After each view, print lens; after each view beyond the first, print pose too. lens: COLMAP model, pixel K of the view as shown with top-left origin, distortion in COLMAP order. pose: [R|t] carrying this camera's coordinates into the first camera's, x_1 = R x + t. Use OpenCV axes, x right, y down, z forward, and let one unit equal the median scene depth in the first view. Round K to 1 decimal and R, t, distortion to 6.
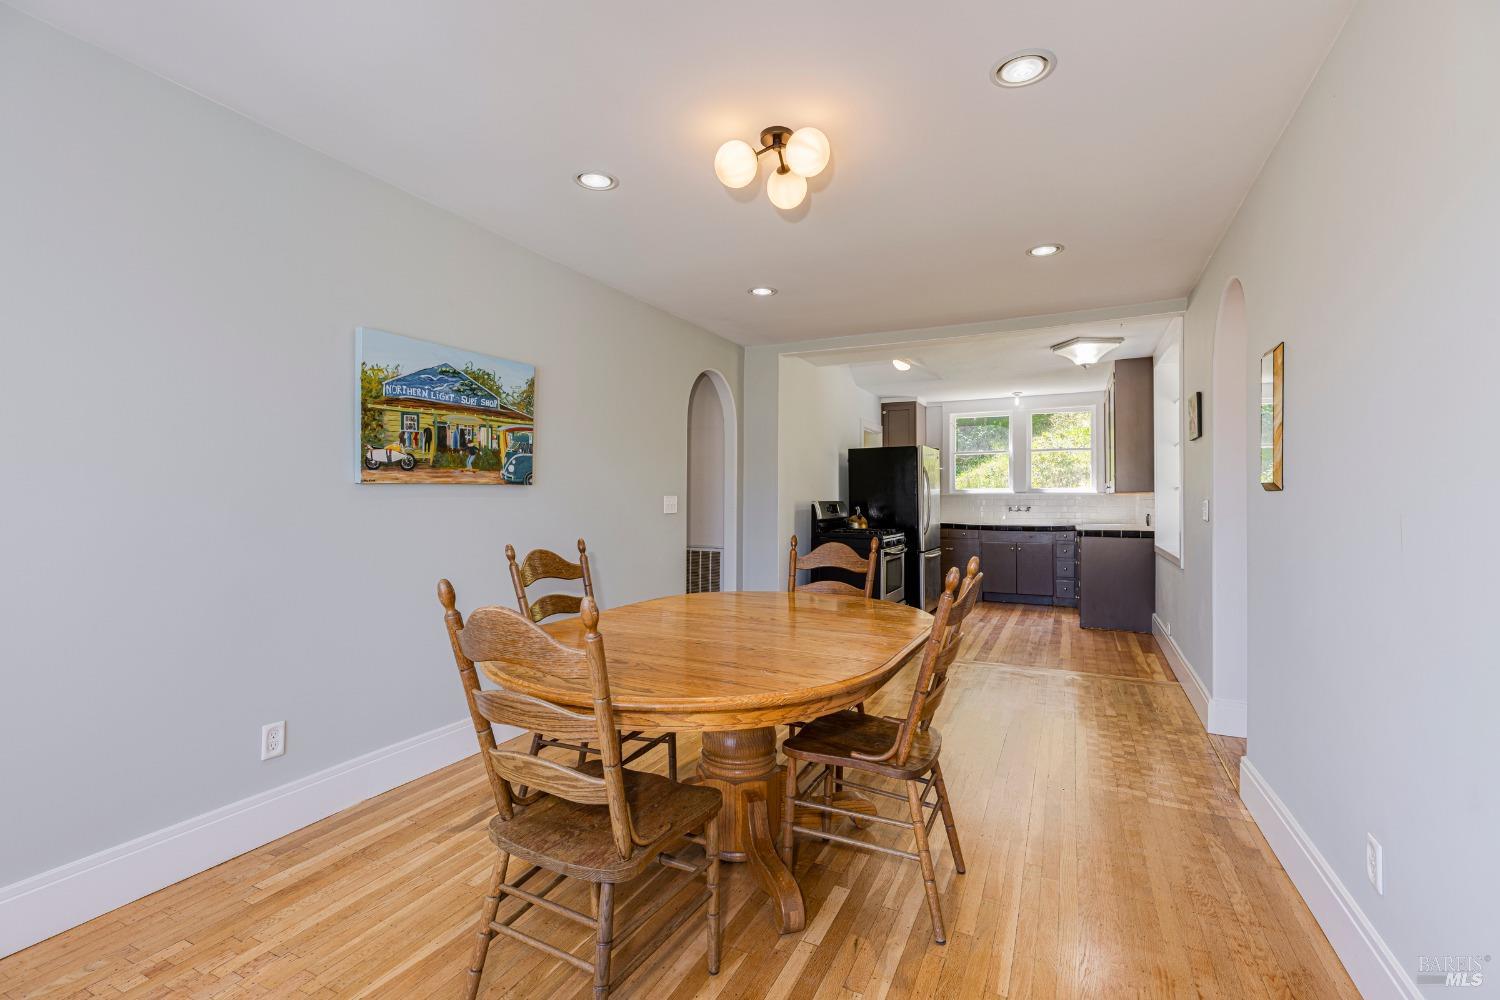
lens RADIAL K [[627.8, 0, 753.9], [0, 627.8, 500.1], [0, 0, 1]] dist [-0.003527, -0.000141]
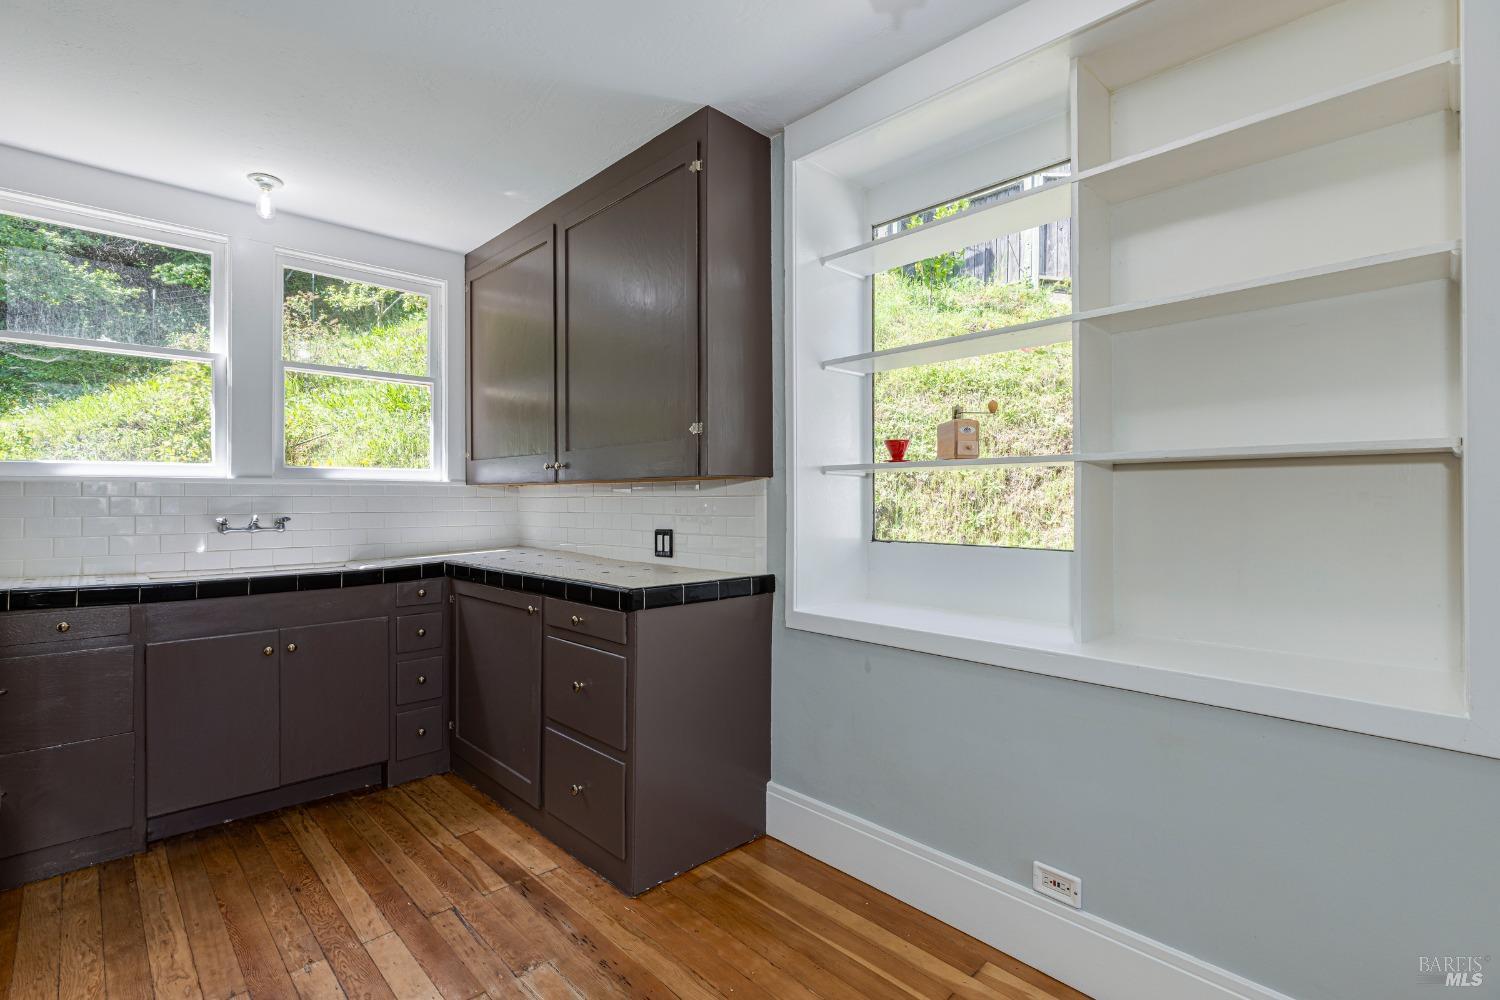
lens RADIAL K [[675.6, 0, 716.2], [0, 675.6, 496.0], [0, 0, 1]] dist [0.003520, 0.000293]
pose [[0.345066, 0.002653, 0.938575, 0.217875], [0.002043, 0.999992, -0.003578, 0.000180], [-0.938576, 0.003152, 0.345058, 0.869991]]
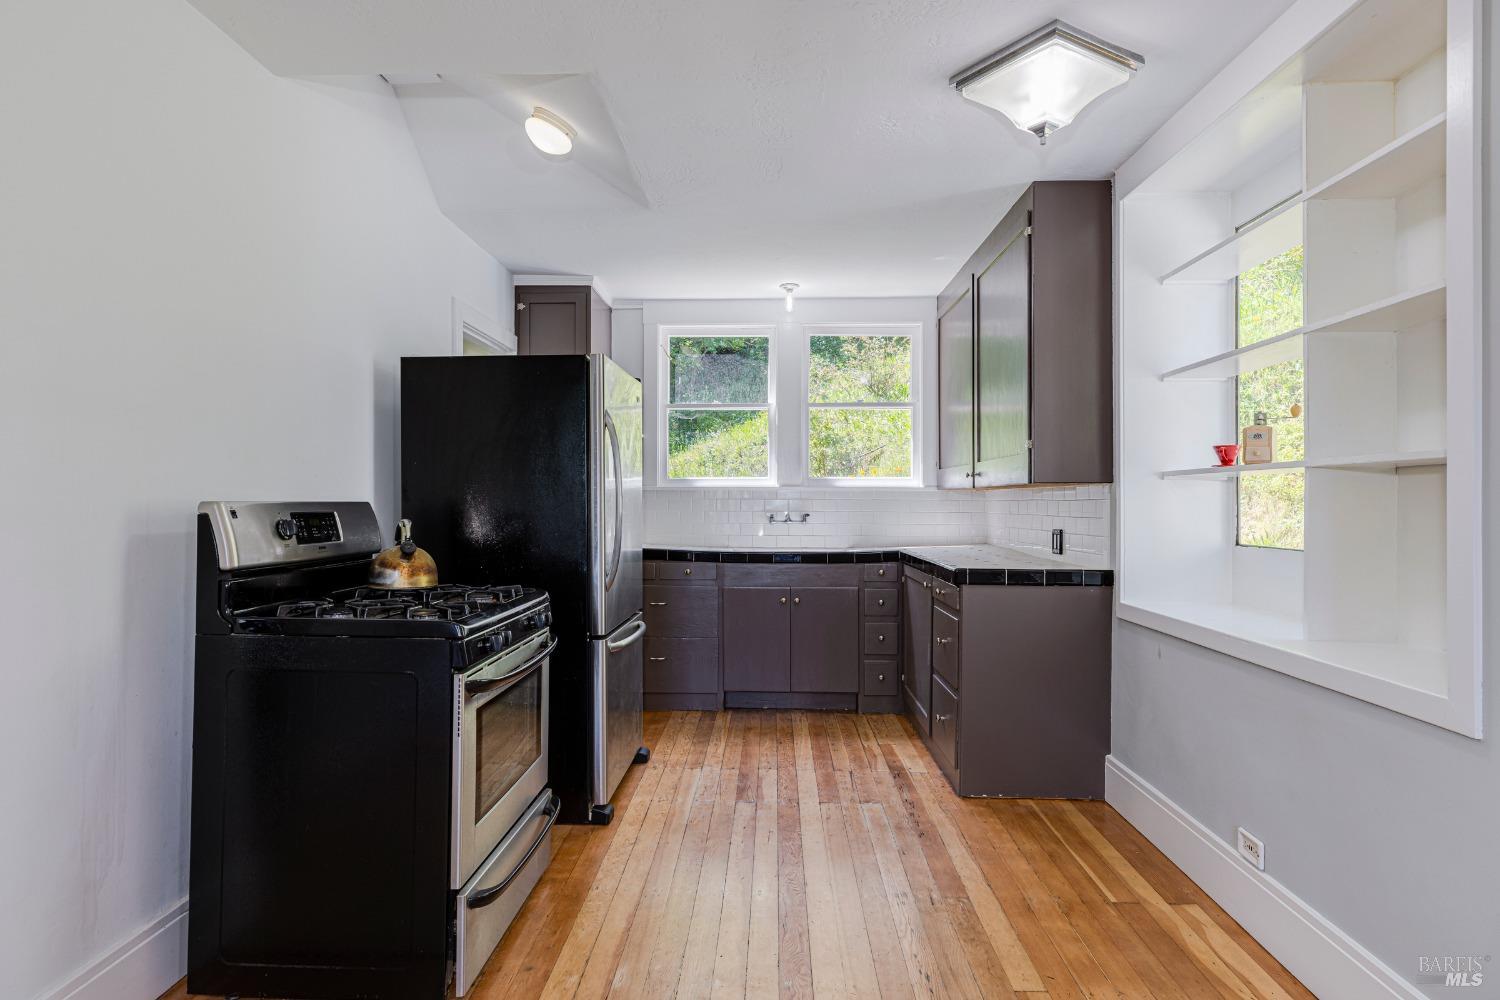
lens RADIAL K [[794.4, 0, 745.9], [0, 794.4, 495.8], [0, 0, 1]] dist [-0.021045, 0.000748]
pose [[0.905877, 0.005499, 0.423505, 0.162279], [-0.002801, 0.999972, -0.006993, 0.000769], [-0.423531, 0.005149, 0.905867, 0.593468]]
